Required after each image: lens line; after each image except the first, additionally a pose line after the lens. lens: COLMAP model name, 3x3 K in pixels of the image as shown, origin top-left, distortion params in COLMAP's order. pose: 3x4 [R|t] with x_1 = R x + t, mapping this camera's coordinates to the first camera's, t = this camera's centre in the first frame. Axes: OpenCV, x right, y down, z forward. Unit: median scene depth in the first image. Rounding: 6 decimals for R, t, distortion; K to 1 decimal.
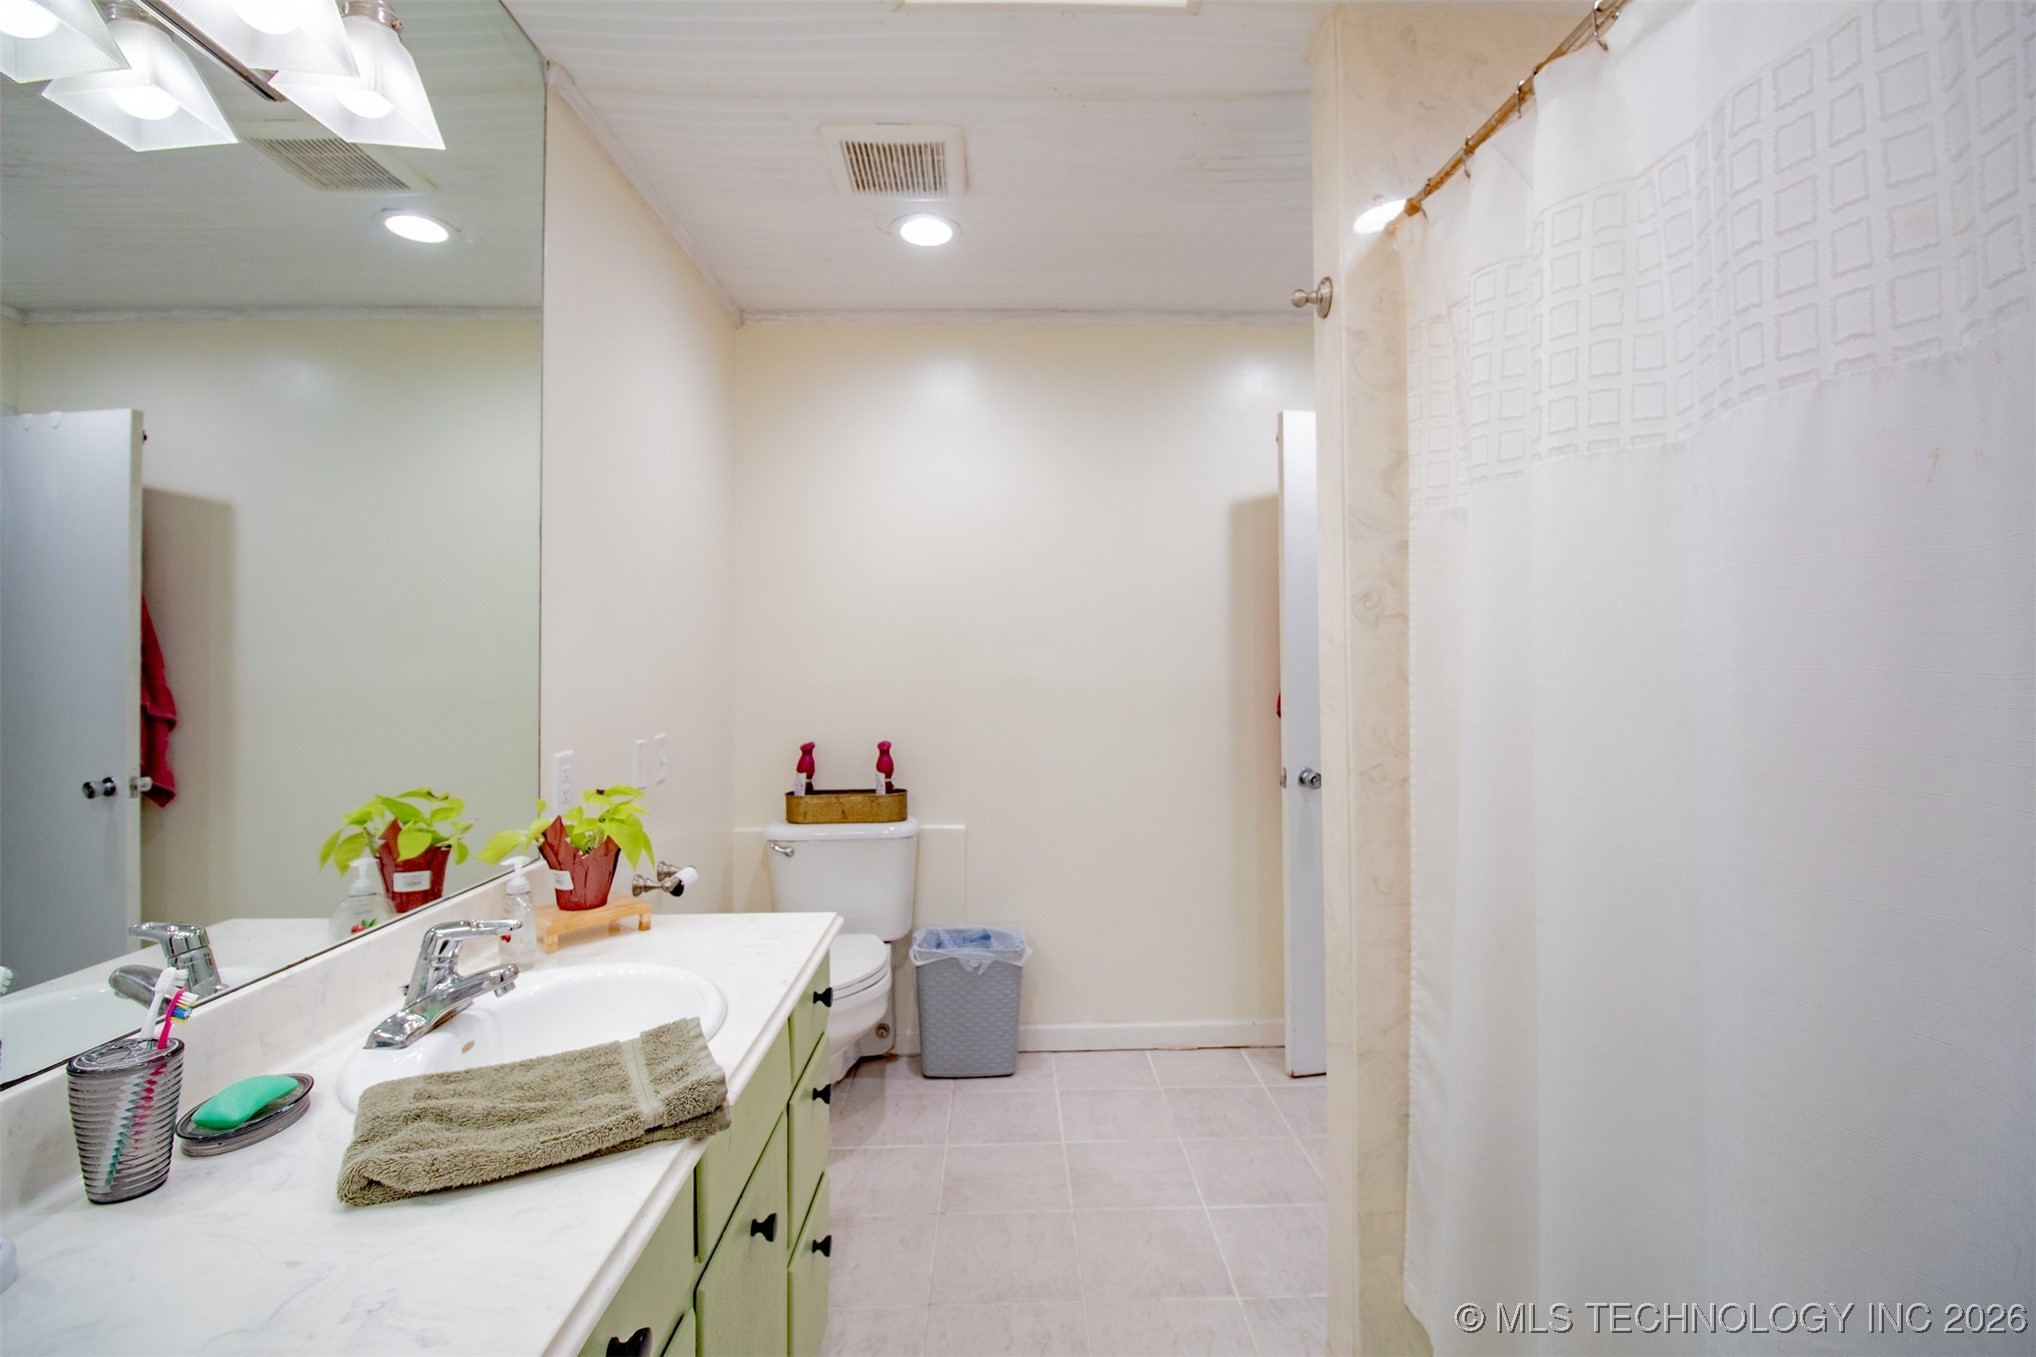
lens RADIAL K [[948.5, 0, 1033.9], [0, 948.5, 643.0], [0, 0, 1]] dist [0.003386, -0.013719]
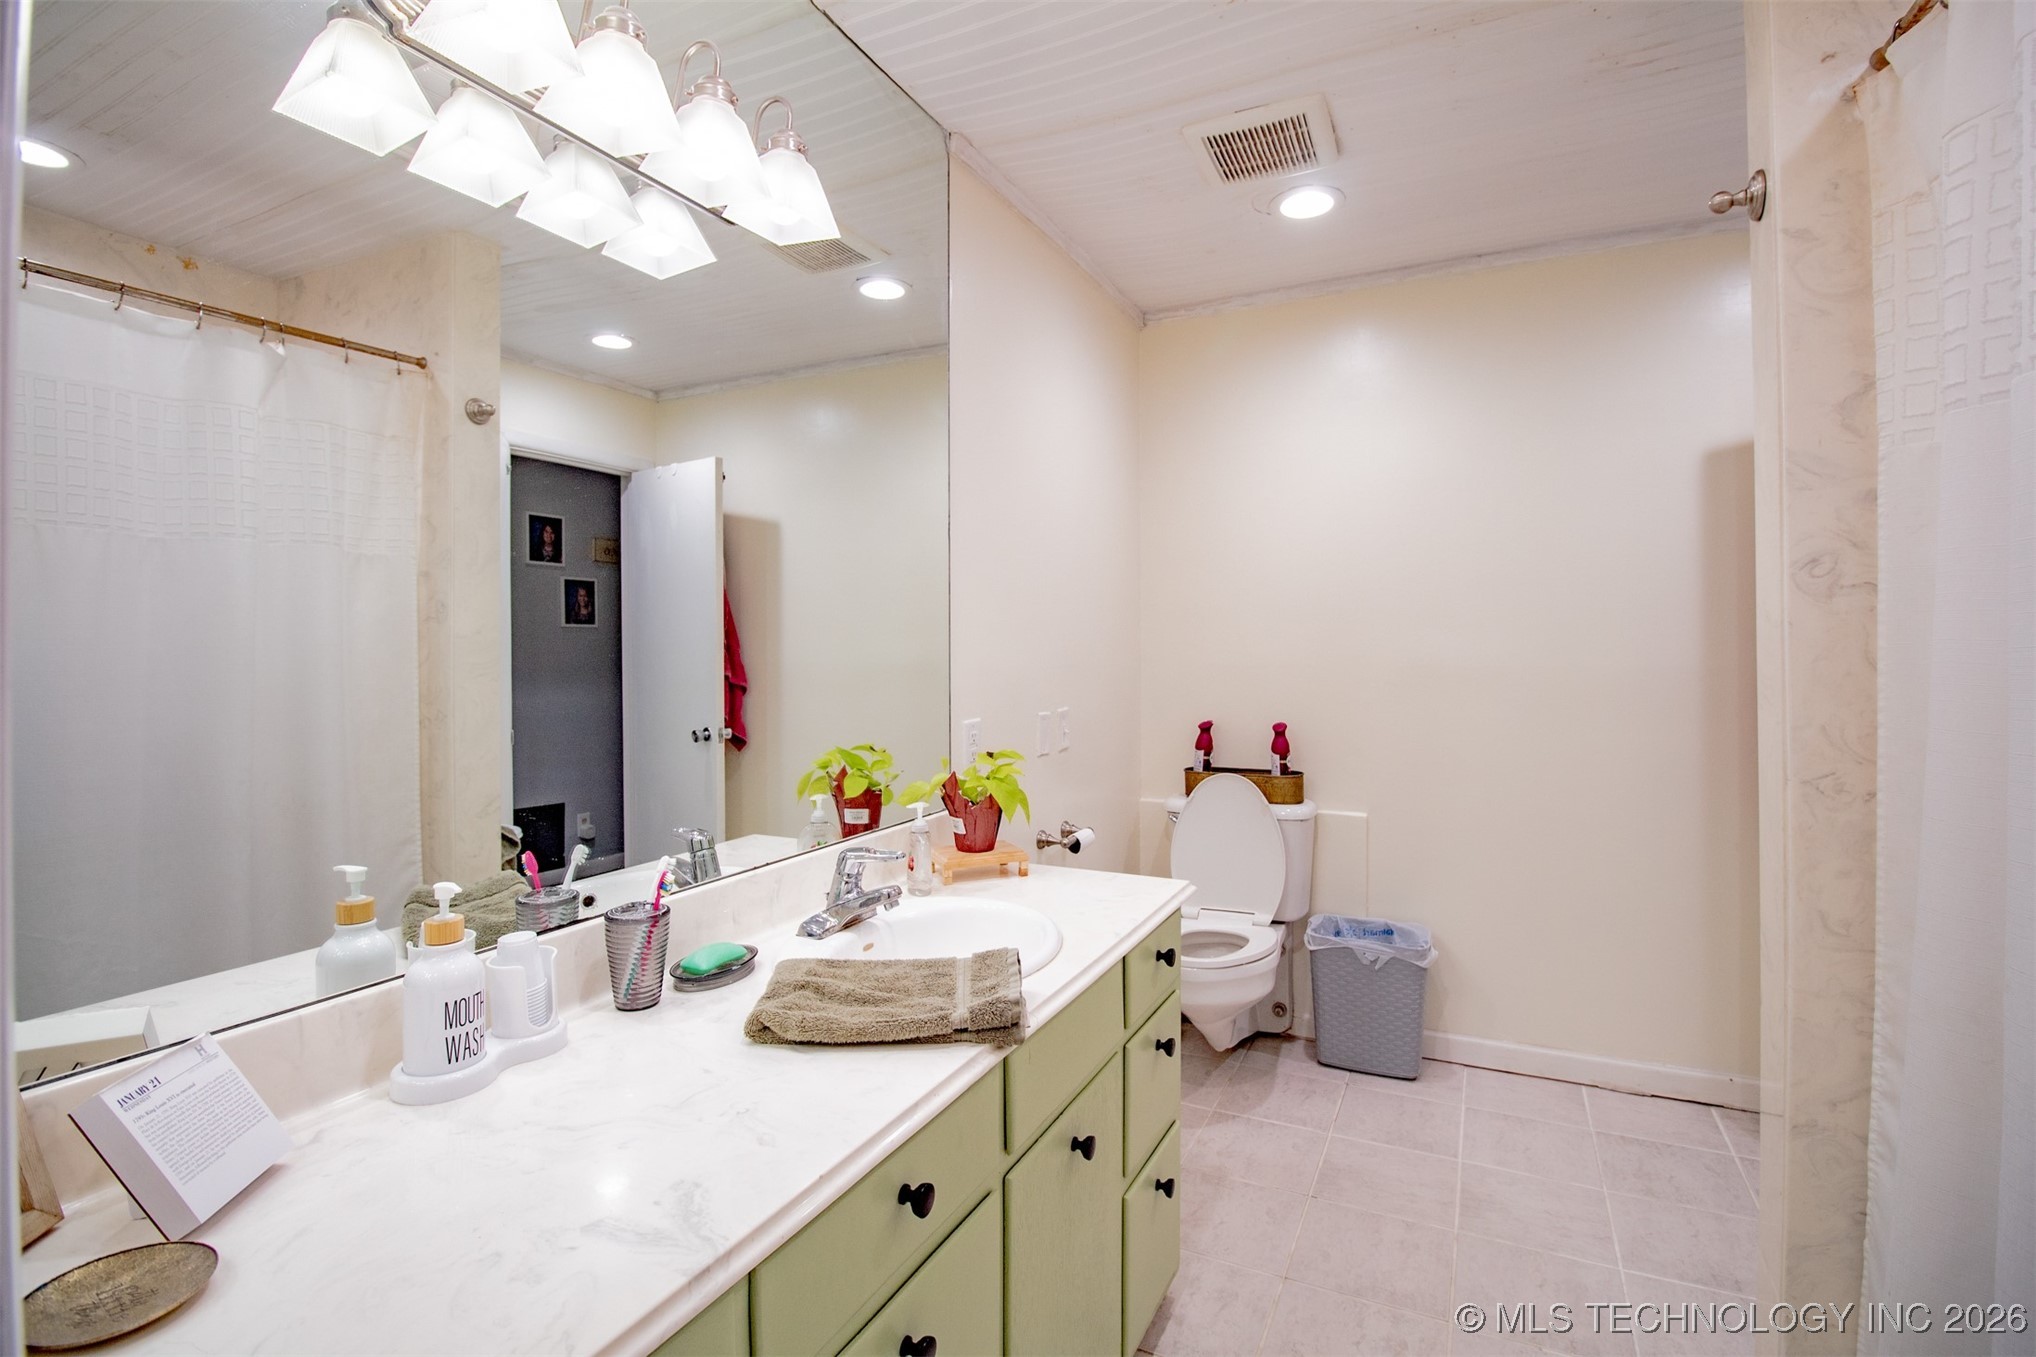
lens RADIAL K [[948.5, 0, 1033.9], [0, 948.5, 643.0], [0, 0, 1]] dist [0.003386, -0.013719]
pose [[0.886001, 0.000618, -0.463684, 0.137451], [0.008288, 0.999818, 0.017170, -0.000034], [0.463610, -0.019056, 0.885834, -0.009883]]
